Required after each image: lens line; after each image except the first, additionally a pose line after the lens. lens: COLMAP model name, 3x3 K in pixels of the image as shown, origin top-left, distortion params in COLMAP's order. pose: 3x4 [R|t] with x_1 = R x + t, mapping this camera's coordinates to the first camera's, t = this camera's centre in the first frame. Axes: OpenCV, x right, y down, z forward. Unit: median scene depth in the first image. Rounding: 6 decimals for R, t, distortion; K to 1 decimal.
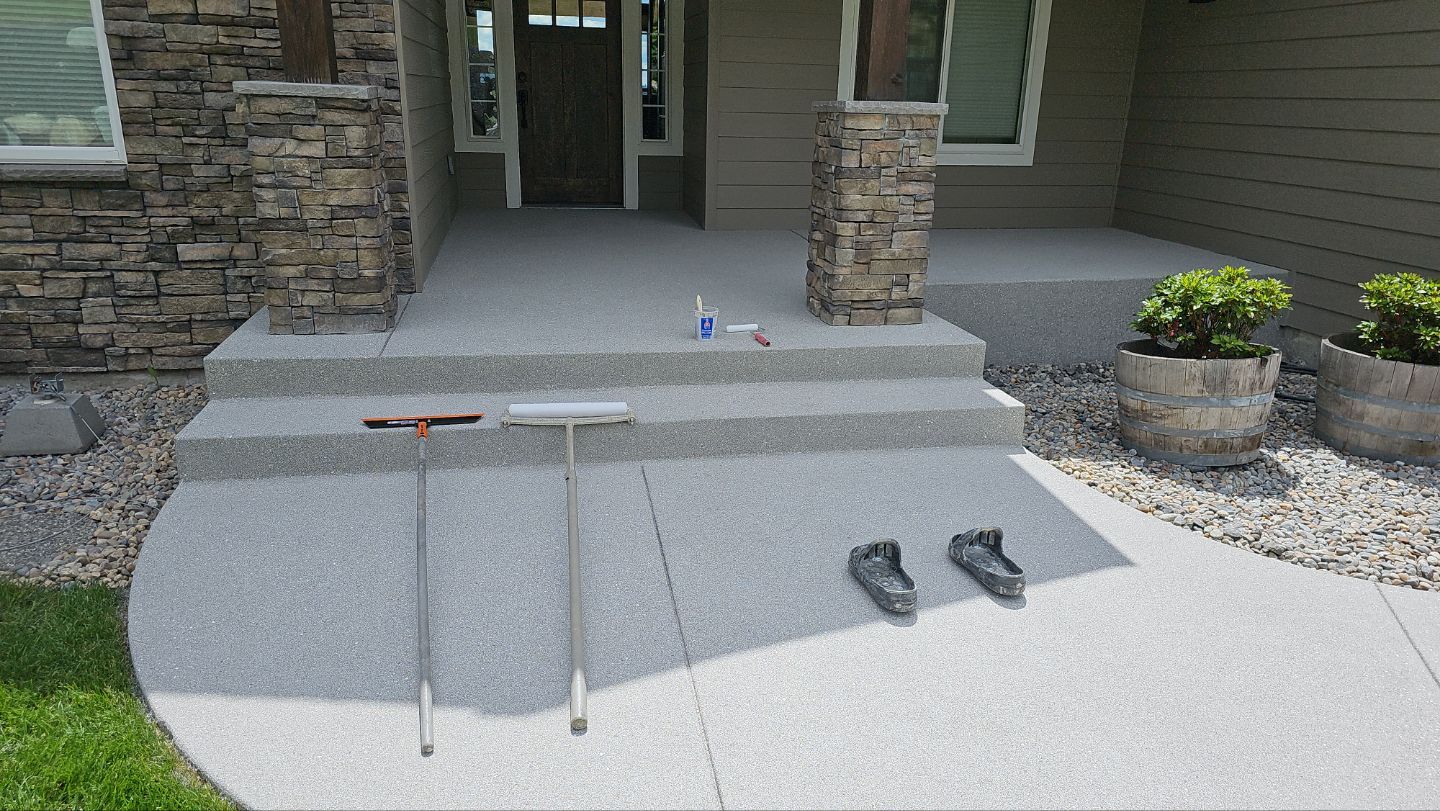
lens RADIAL K [[969.7, 0, 729.3], [0, 969.7, 396.7], [0, 0, 1]] dist [0.048862, -0.031109]
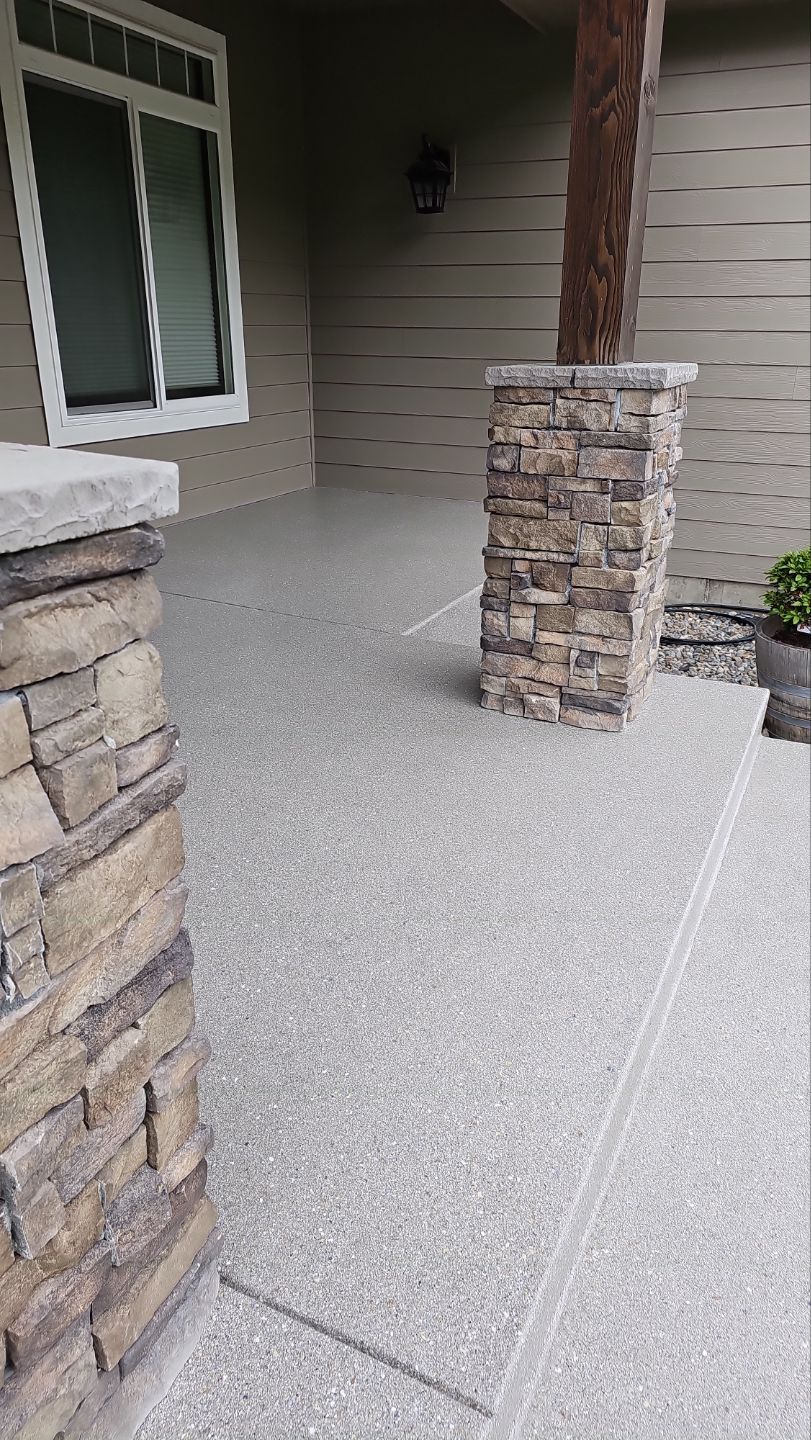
lens RADIAL K [[963.8, 0, 411.4], [0, 963.8, 726.6], [0, 0, 1]] dist [0.052340, -0.037199]
pose [[0.600273, -0.326501, 0.730116, -0.440478], [0.241451, 0.944264, 0.223755, -0.255250], [-0.762479, 0.041973, 0.645650, 0.714538]]
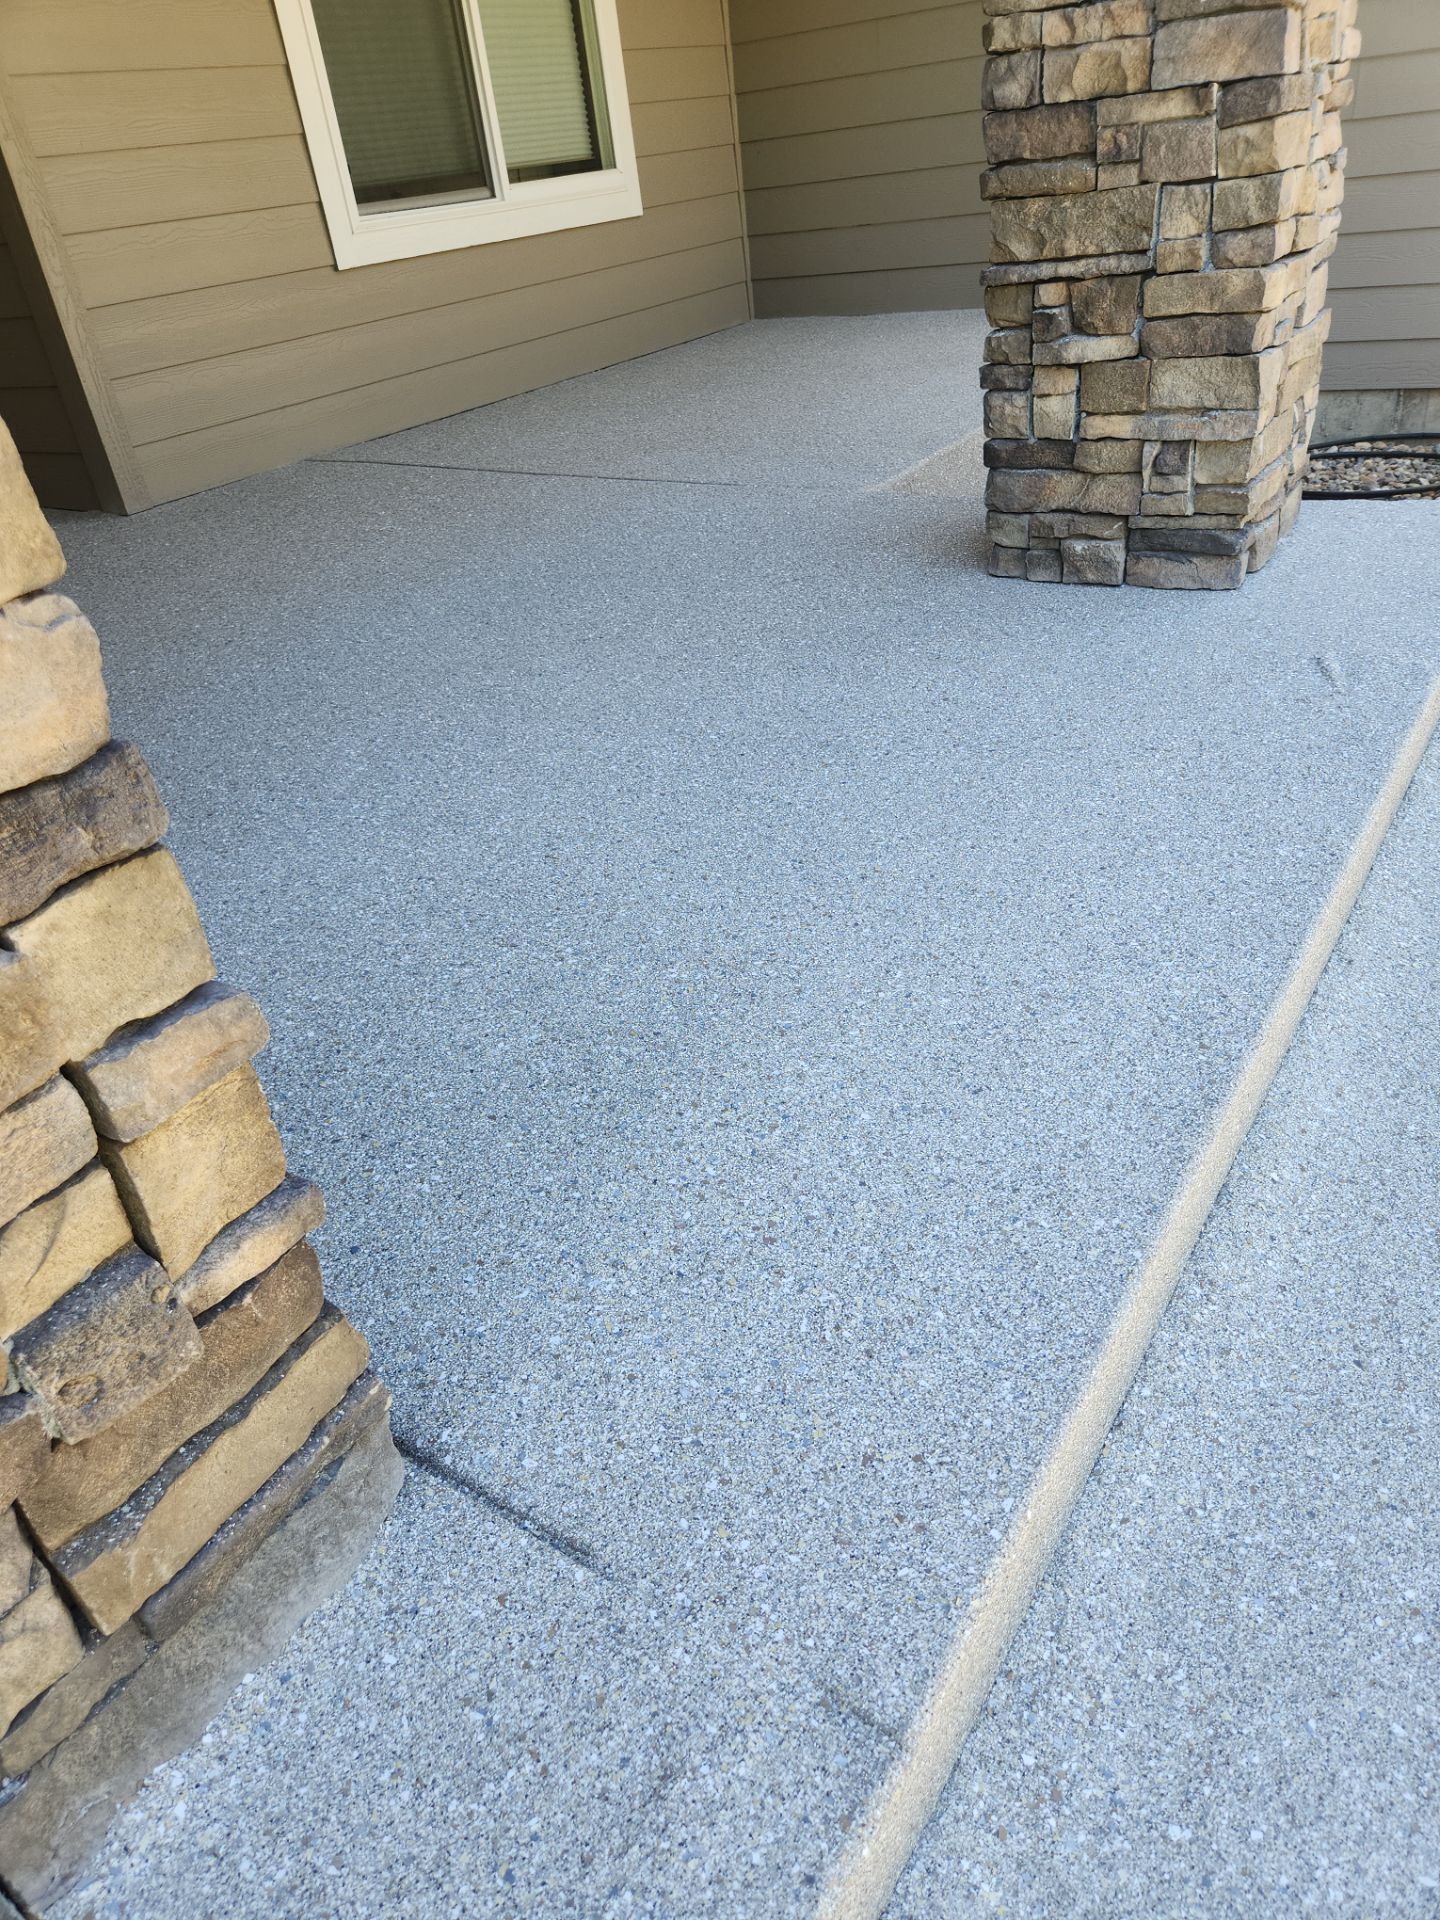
lens RADIAL K [[1303.3, 0, 720.0], [0, 1303.3, 960.0], [0, 0, 1]] dist [0.052999, -0.051282]
pose [[0.692619, -0.463904, 0.552333, -0.371616], [0.331369, 0.884798, 0.327608, -0.183816], [-0.640682, -0.043881, 0.766552, 0.756334]]
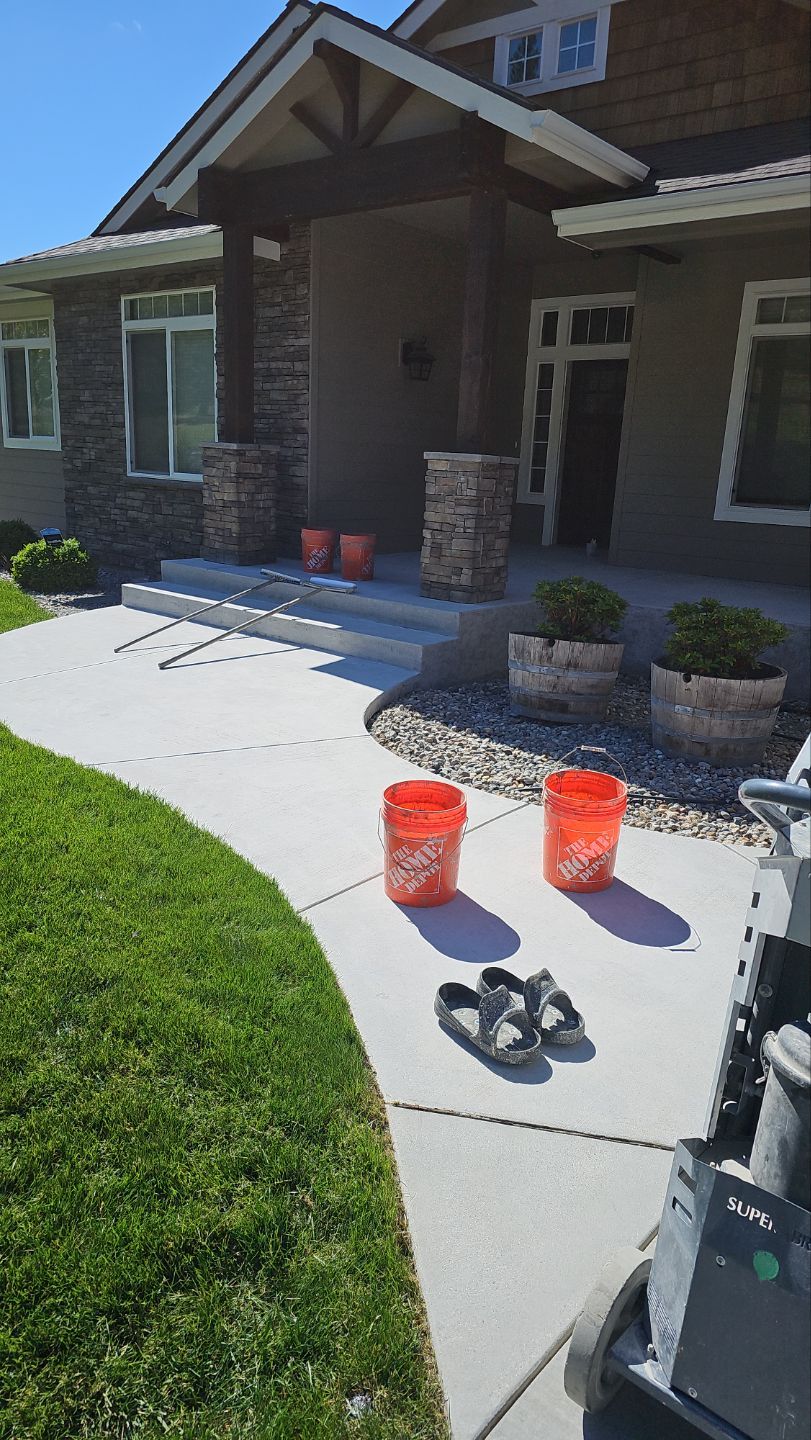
lens RADIAL K [[963.8, 0, 411.4], [0, 963.8, 726.6], [0, 0, 1]] dist [0.052340, -0.037199]
pose [[0.631277, 0.210970, -0.746311, 1.324378], [-0.257387, 0.964742, 0.055003, 0.048549], [0.731602, 0.157369, 0.663320, -0.003347]]
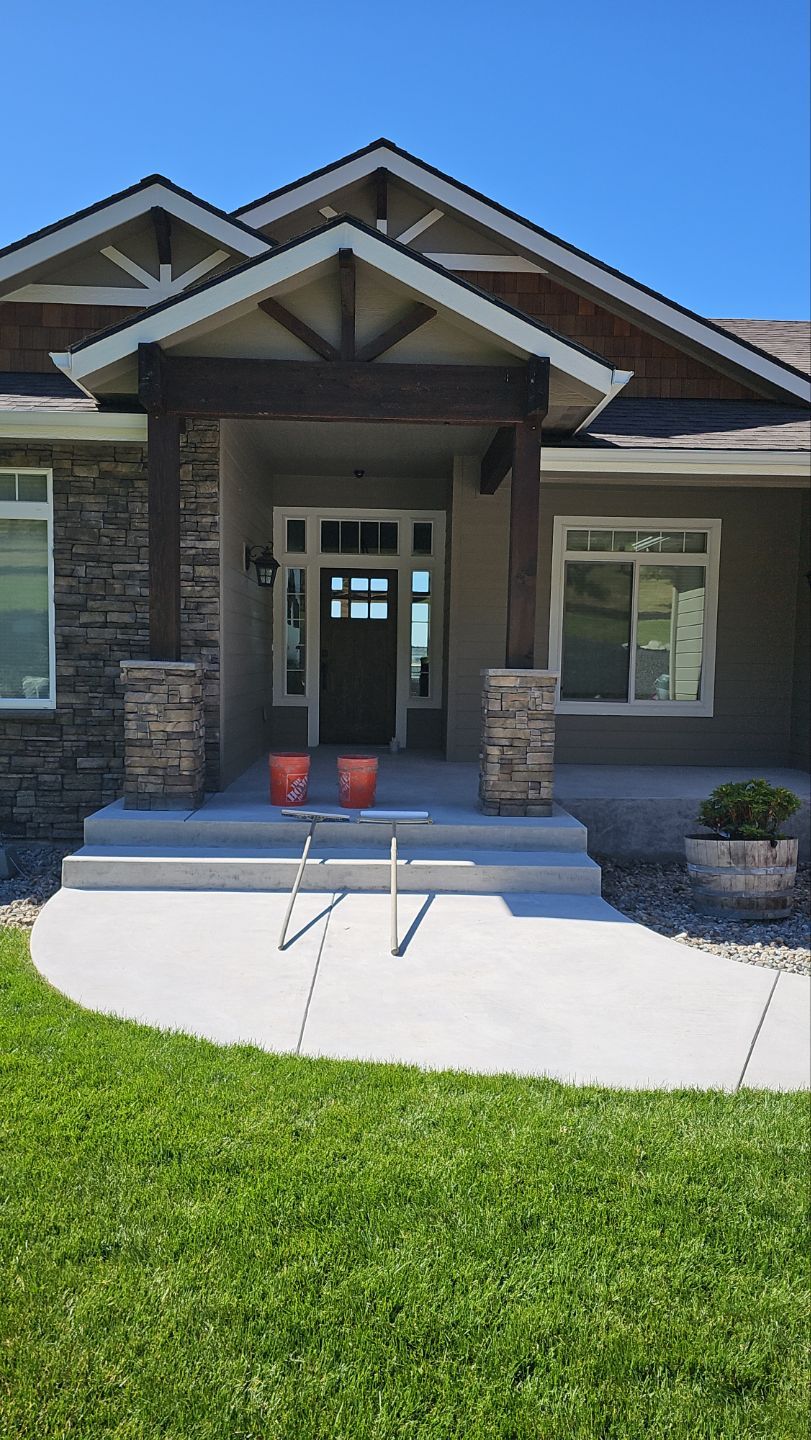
lens RADIAL K [[965.6, 0, 408.7], [0, 965.6, 726.3], [0, 0, 1]] dist [0.097027, -0.139078]
pose [[0.984915, 0.005103, -0.172966, 0.245986], [-0.045291, 0.972322, -0.229212, 0.136231], [0.167009, 0.233588, 0.957886, -0.446698]]
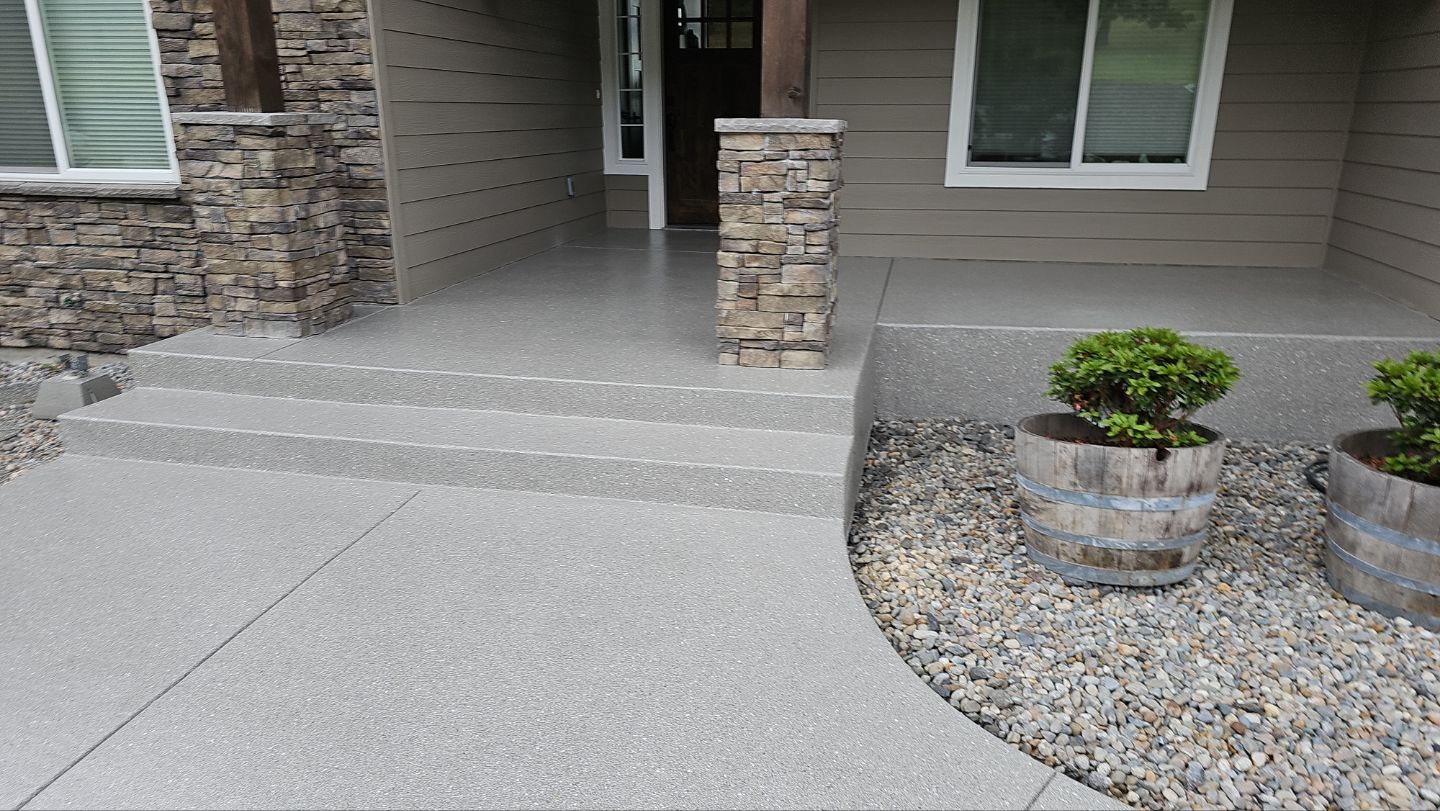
lens RADIAL K [[973.7, 0, 737.7], [0, 973.7, 410.6], [0, 0, 1]] dist [0.049773, -0.037731]
pose [[0.919075, 0.093764, -0.382765, 0.487756], [-0.096514, 0.995259, 0.012058, -0.043344], [0.382081, 0.025860, 0.923767, 0.163270]]
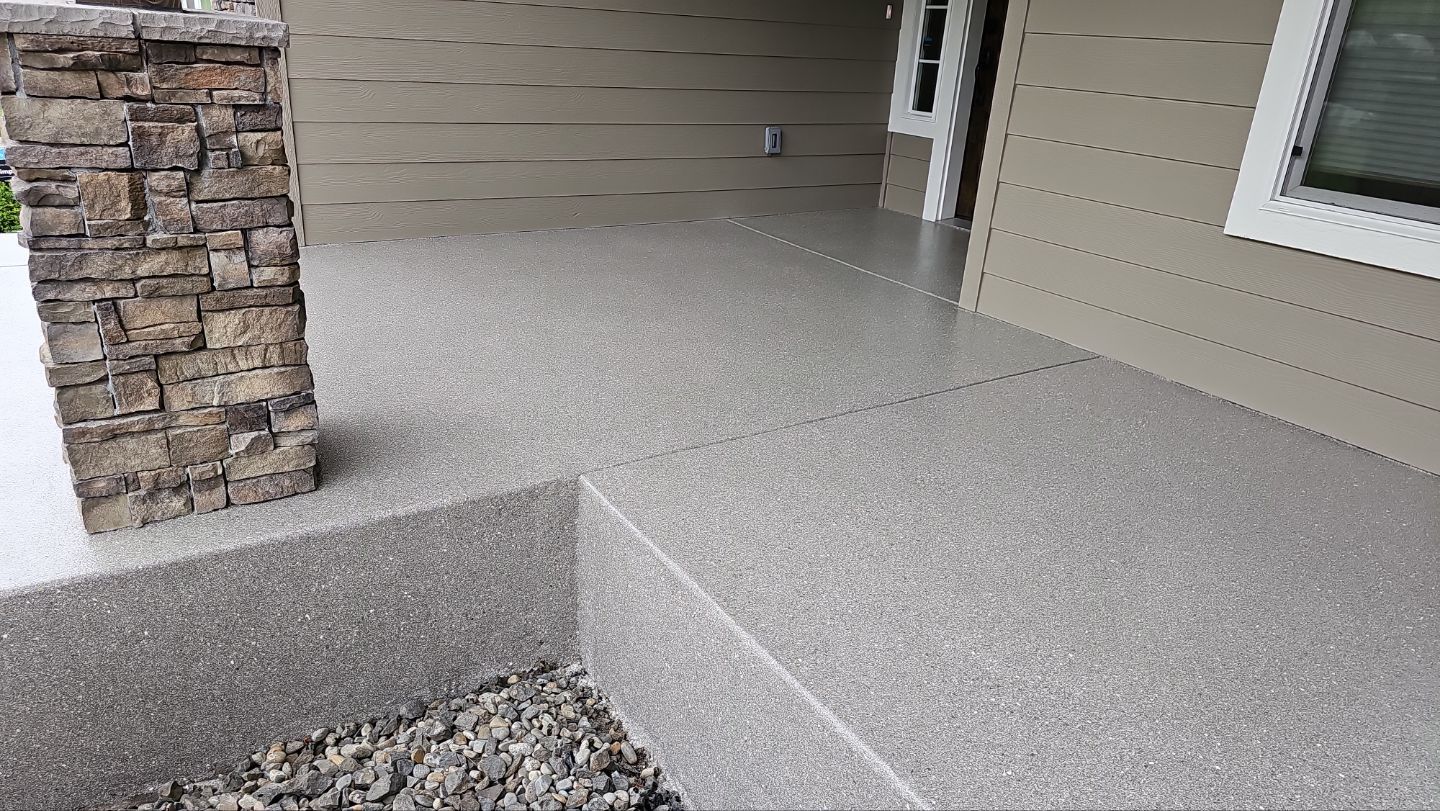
lens RADIAL K [[963.8, 0, 714.6], [0, 963.8, 406.2], [0, 0, 1]] dist [0.052340, -0.037199]
pose [[0.351469, 0.339077, -0.872637, 0.663422], [-0.323249, 0.918735, 0.226795, -0.325617], [0.878624, 0.202368, 0.432513, 1.089344]]
